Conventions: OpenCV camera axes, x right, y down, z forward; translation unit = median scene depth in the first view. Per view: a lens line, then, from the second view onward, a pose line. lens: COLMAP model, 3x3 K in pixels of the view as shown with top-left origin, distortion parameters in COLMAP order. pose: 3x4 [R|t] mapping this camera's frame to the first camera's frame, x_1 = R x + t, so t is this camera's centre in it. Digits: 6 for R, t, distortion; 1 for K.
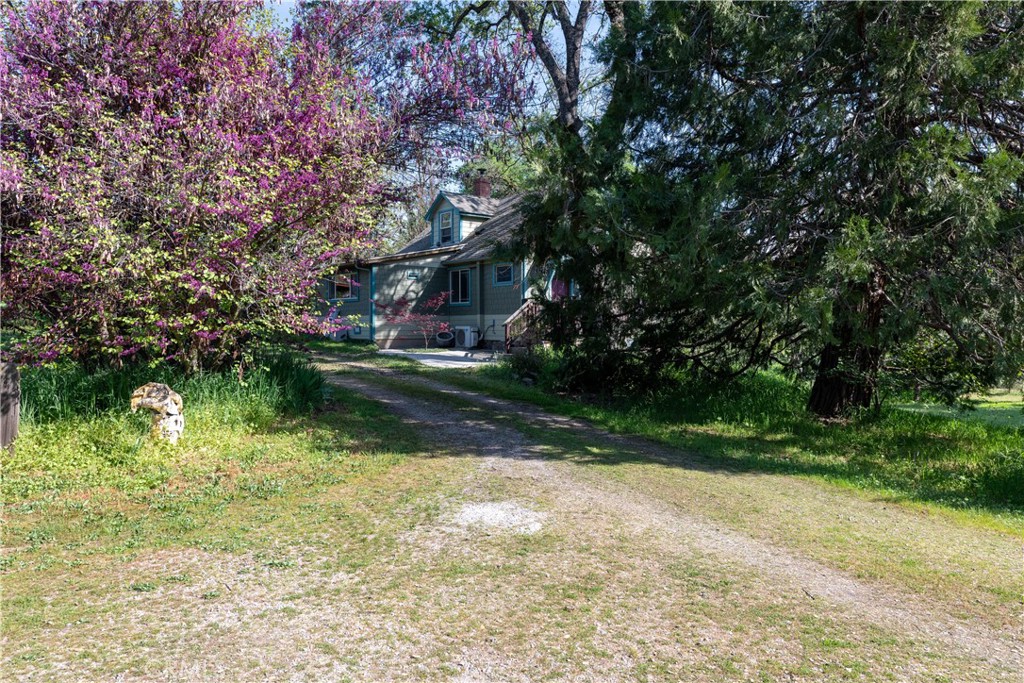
lens RADIAL K [[708.8, 0, 507.8], [0, 708.8, 335.4], [0, 0, 1]] dist [0.003606, 0.005274]
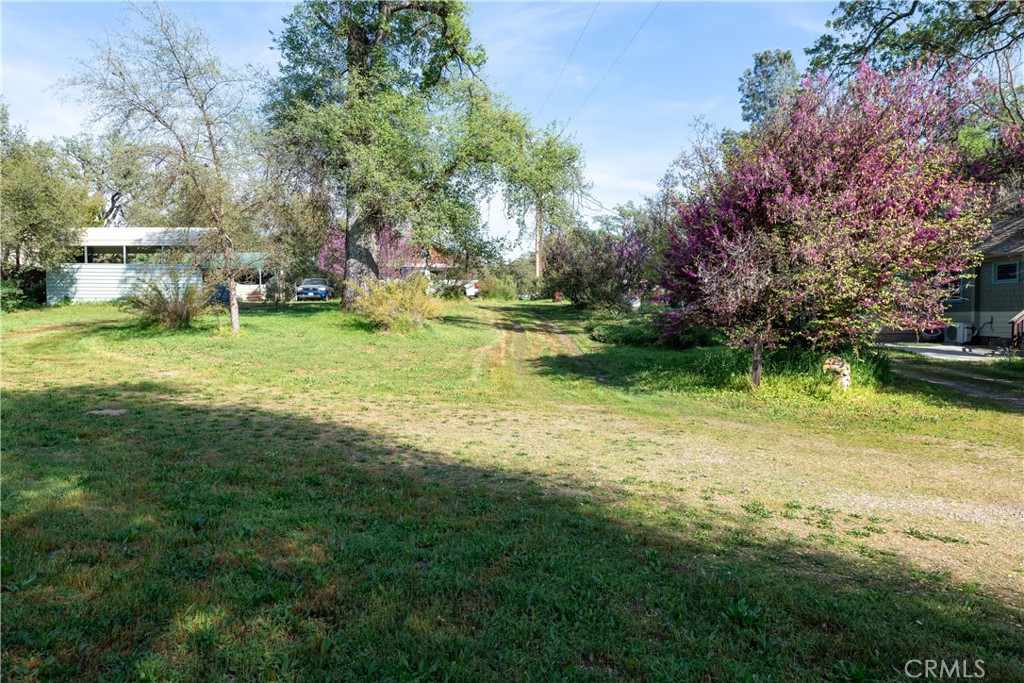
lens RADIAL K [[708.8, 0, 507.3], [0, 708.8, 335.7], [0, 0, 1]] dist [0.003606, 0.005274]
pose [[0.850710, 0.023133, -0.525127, -0.075571], [-0.017186, 0.999721, 0.016199, 0.000781], [0.525355, -0.004756, 0.850870, -0.242199]]
